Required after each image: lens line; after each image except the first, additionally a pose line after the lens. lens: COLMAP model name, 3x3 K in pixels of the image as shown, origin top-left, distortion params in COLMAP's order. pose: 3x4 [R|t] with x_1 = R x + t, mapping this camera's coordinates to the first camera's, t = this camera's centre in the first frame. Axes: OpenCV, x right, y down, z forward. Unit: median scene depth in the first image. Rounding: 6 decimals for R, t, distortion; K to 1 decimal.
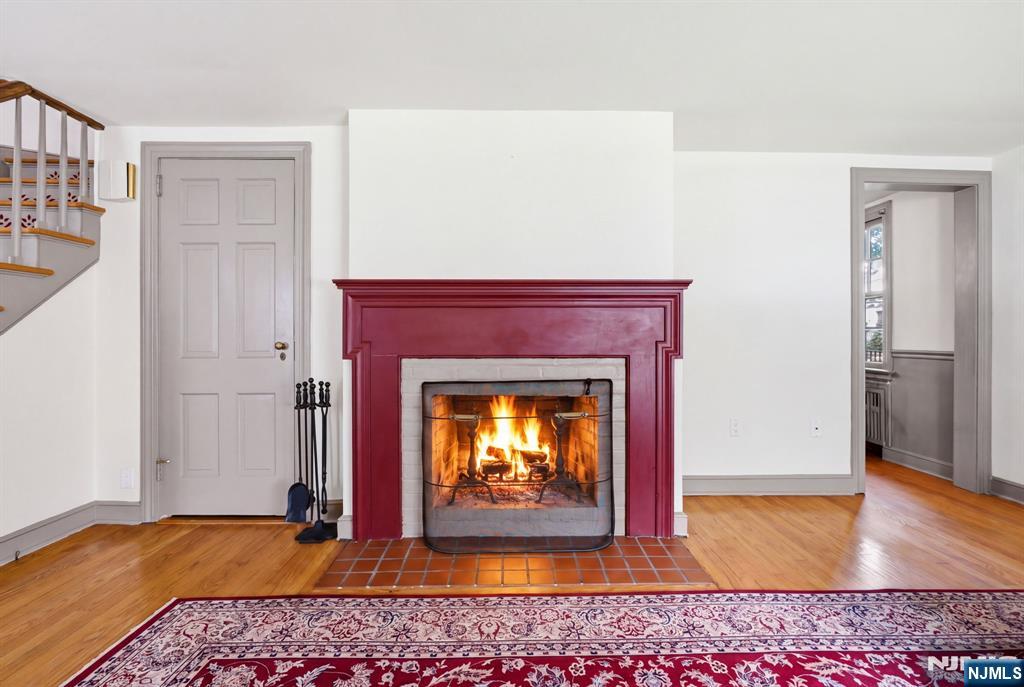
lens RADIAL K [[442.0, 0, 514.1], [0, 442.0, 333.8], [0, 0, 1]] dist [-0.008086, 0.000506]
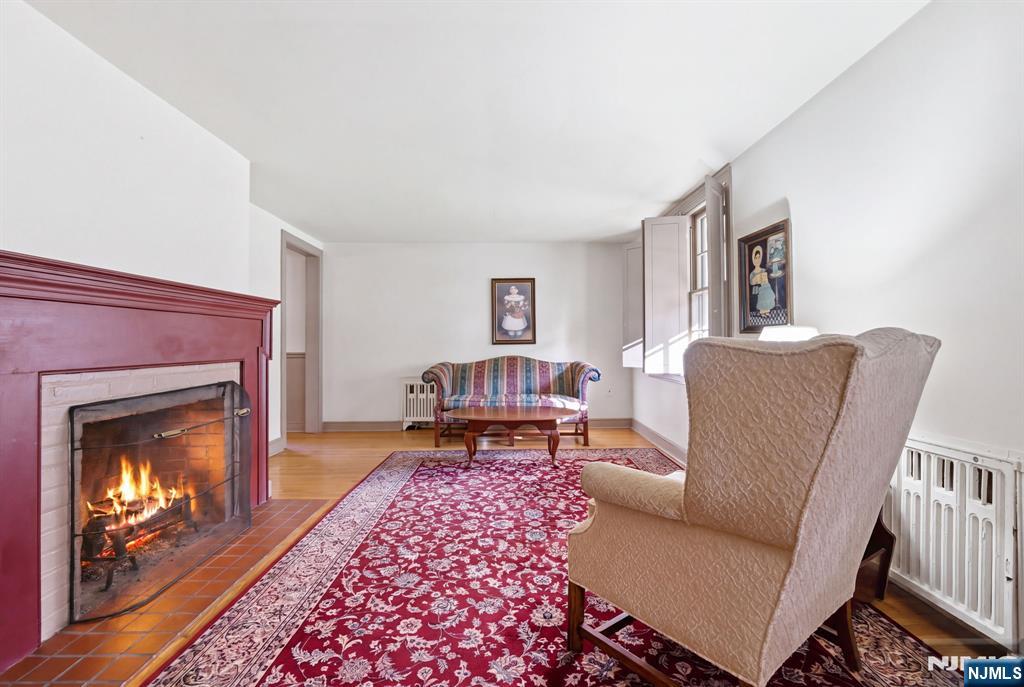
lens RADIAL K [[442.0, 0, 514.1], [0, 442.0, 333.8], [0, 0, 1]] dist [-0.008086, 0.000506]
pose [[-0.000083, 0.019491, 0.999810, -0.861962], [0.000032, 0.999810, -0.019491, 0.004147], [-1.000000, 0.000031, -0.000084, 0.262709]]
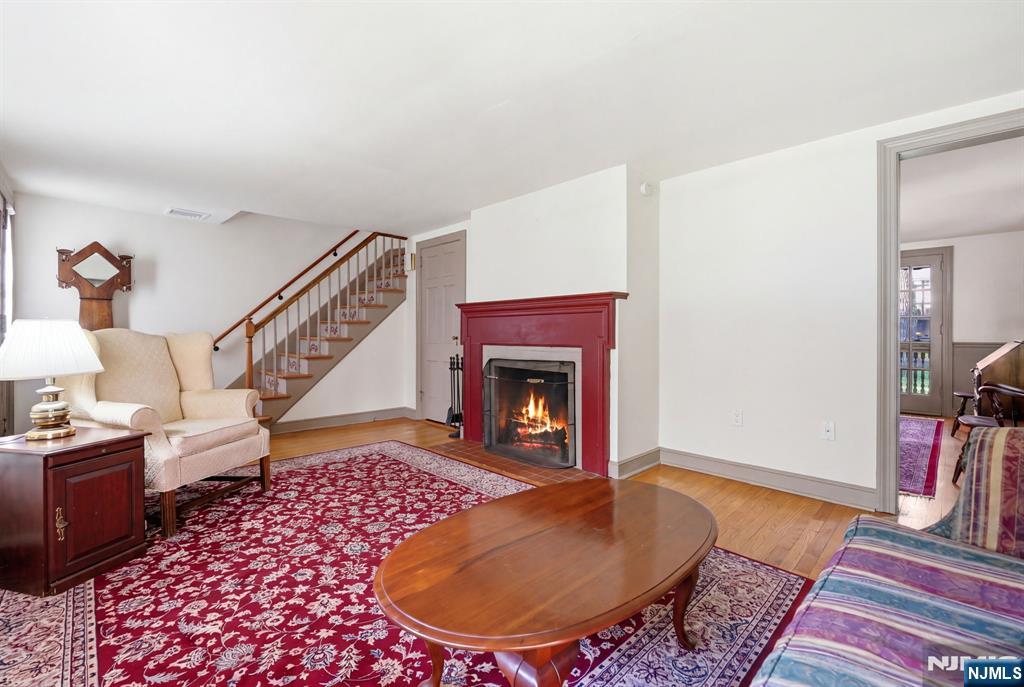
lens RADIAL K [[442.0, 0, 514.1], [0, 442.0, 333.8], [0, 0, 1]] dist [-0.008086, 0.000506]
pose [[0.692797, 0.001192, -0.721132, 1.067501], [0.002193, 0.999991, 0.003761, 0.002447], [0.721129, -0.004187, 0.692788, -0.158114]]
